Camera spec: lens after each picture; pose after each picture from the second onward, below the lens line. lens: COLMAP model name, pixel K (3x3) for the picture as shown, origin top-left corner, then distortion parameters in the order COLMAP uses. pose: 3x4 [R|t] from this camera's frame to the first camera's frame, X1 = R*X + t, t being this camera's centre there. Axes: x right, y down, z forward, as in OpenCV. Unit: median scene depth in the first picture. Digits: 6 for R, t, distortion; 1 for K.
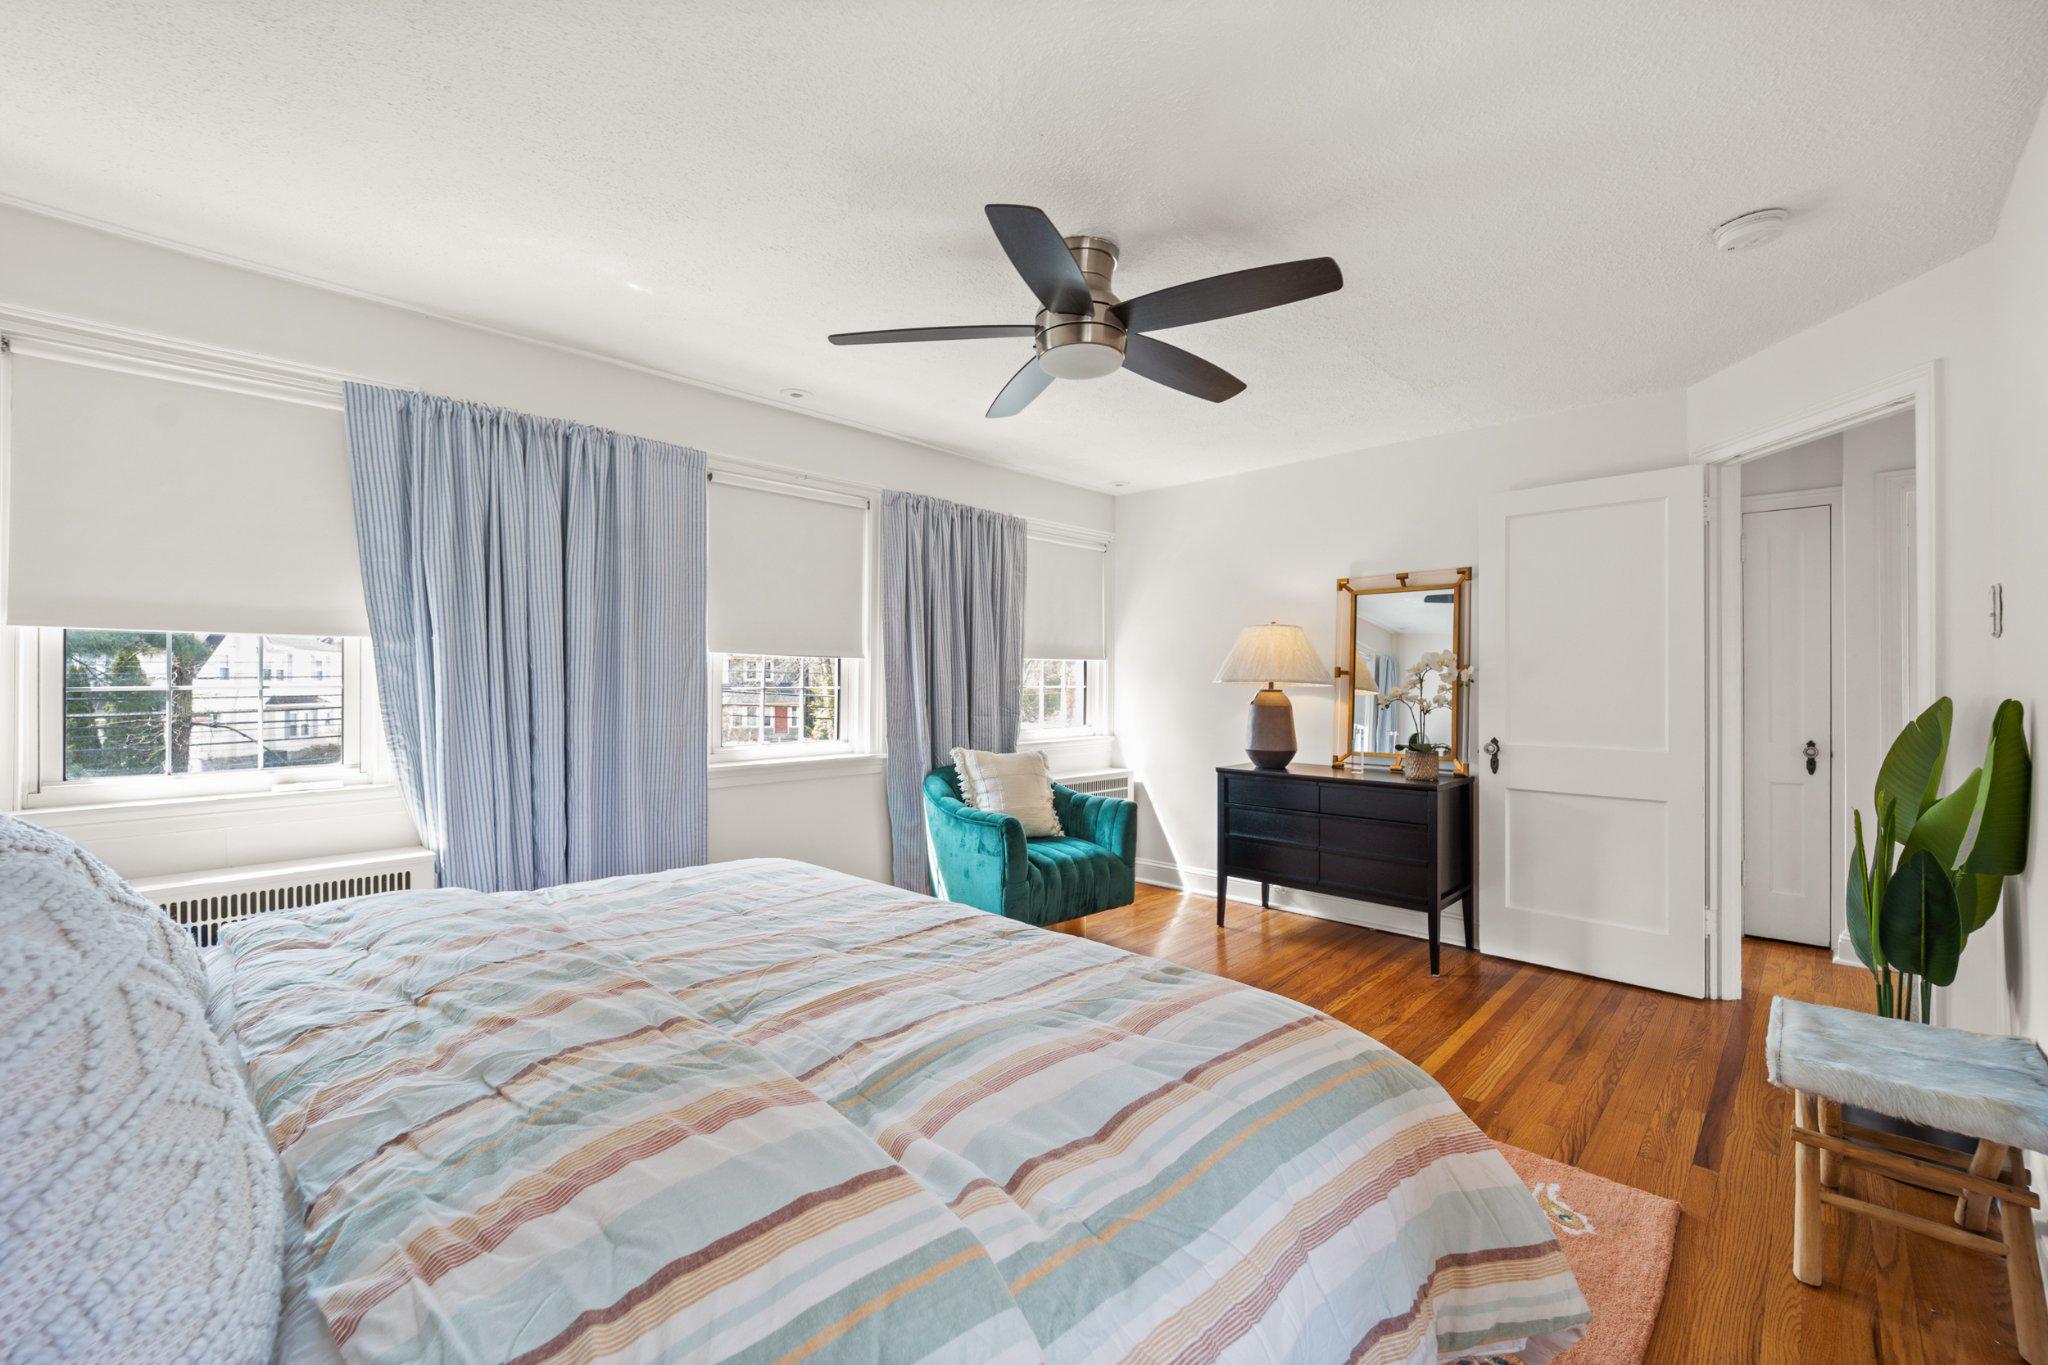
lens RADIAL K [[838.5, 0, 1023.9], [0, 838.5, 688.2], [0, 0, 1]] dist [-0.002377, -0.001581]
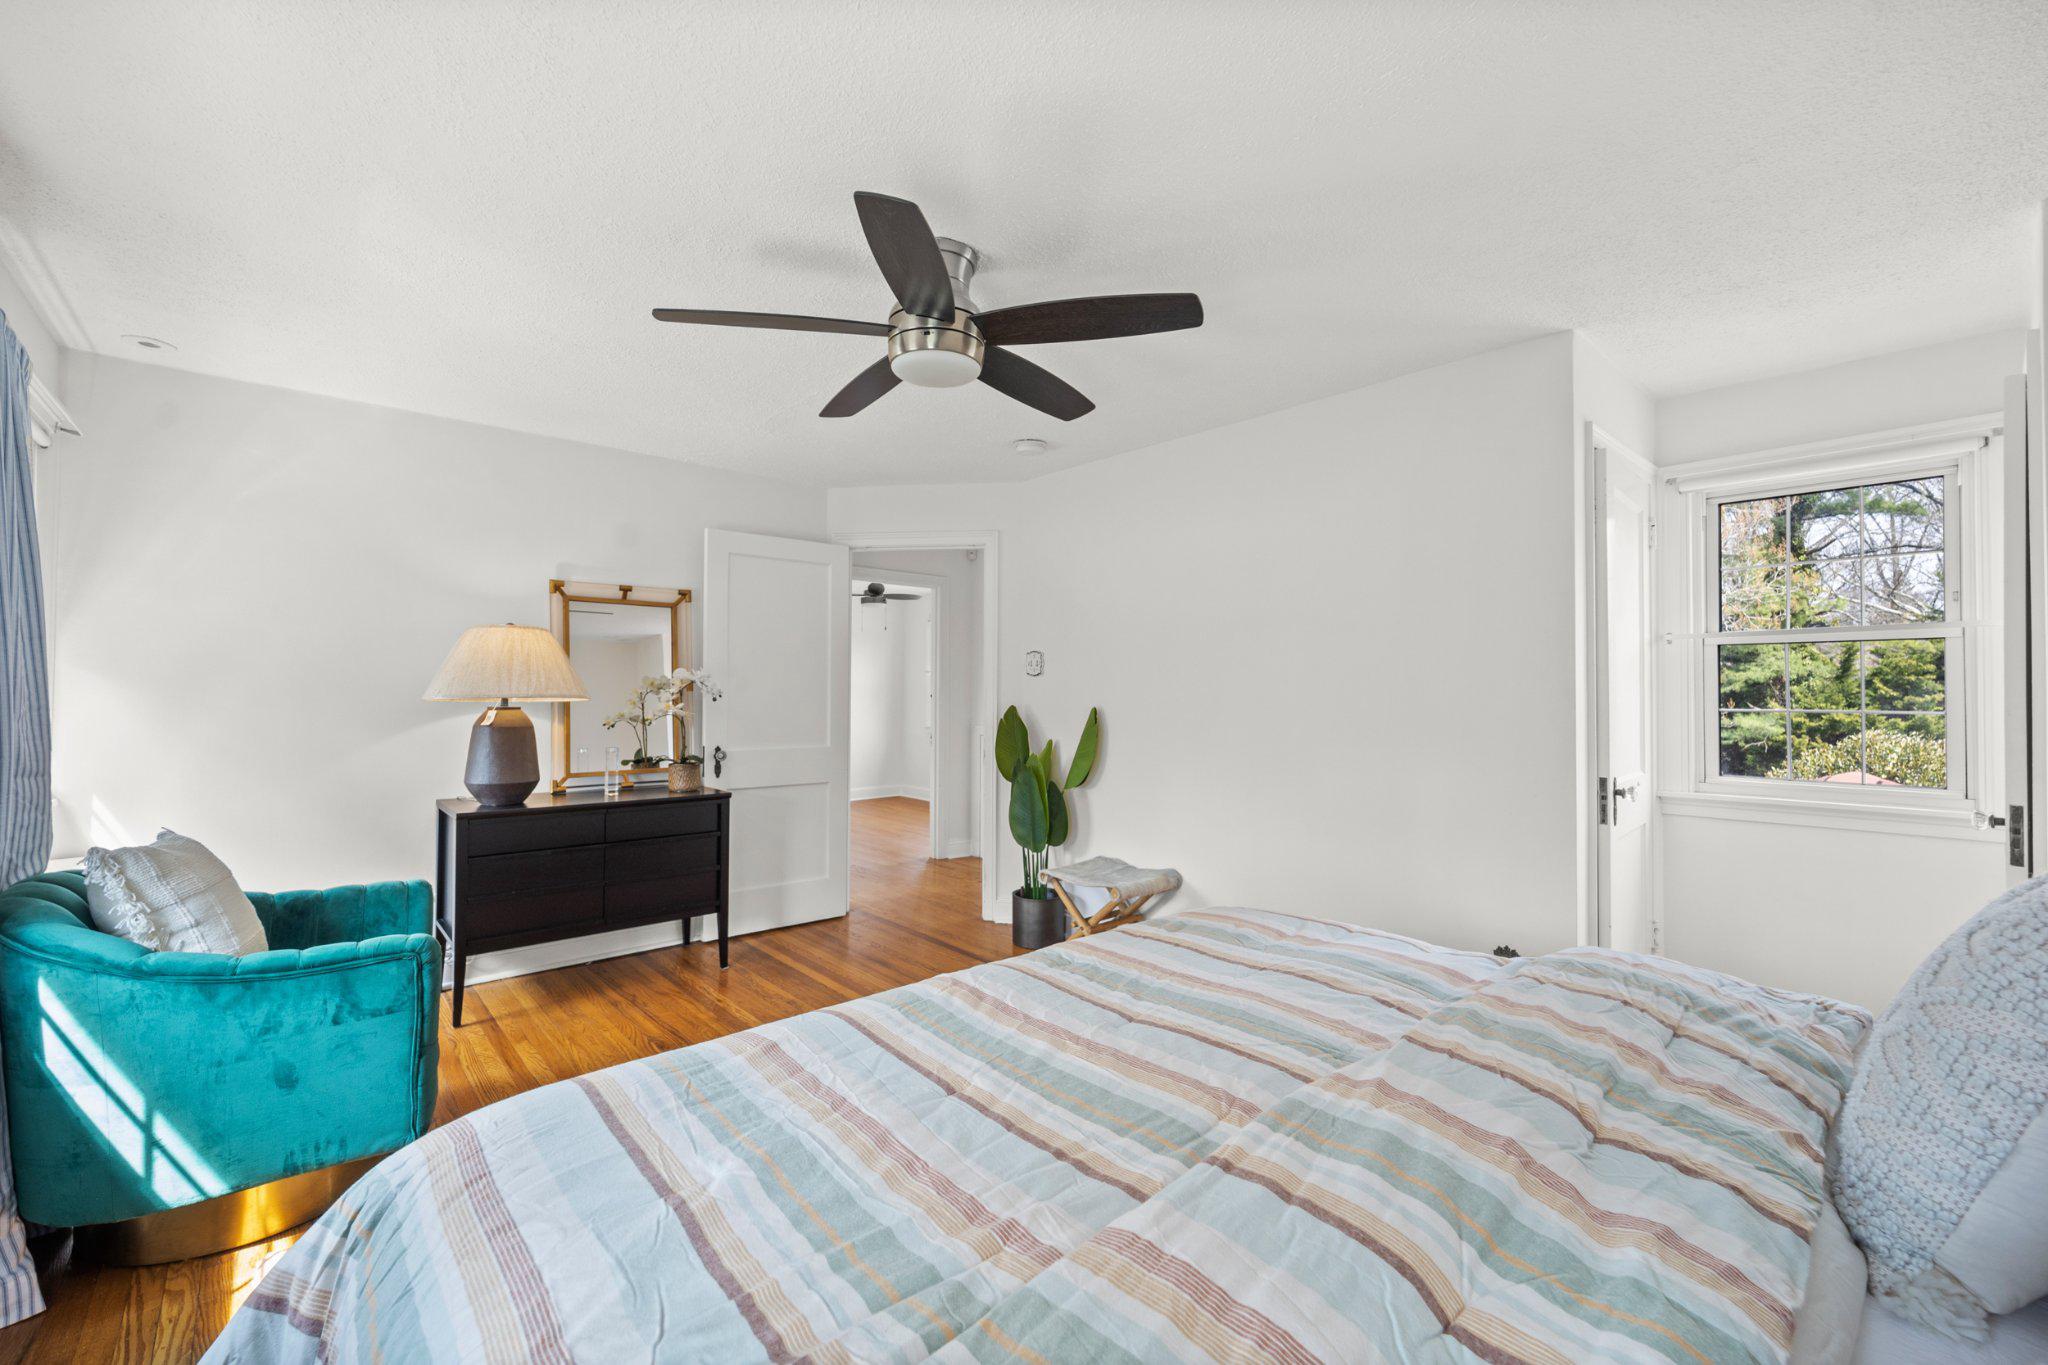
lens RADIAL K [[838.5, 0, 1024.8], [0, 838.5, 681.3], [0, 0, 1]] dist [-0.002377, -0.001581]
pose [[0.069851, 0.010632, 0.997501, -0.495054], [0.002674, 0.999938, -0.010845, -0.013413], [-0.997554, 0.003425, 0.069818, 0.469623]]
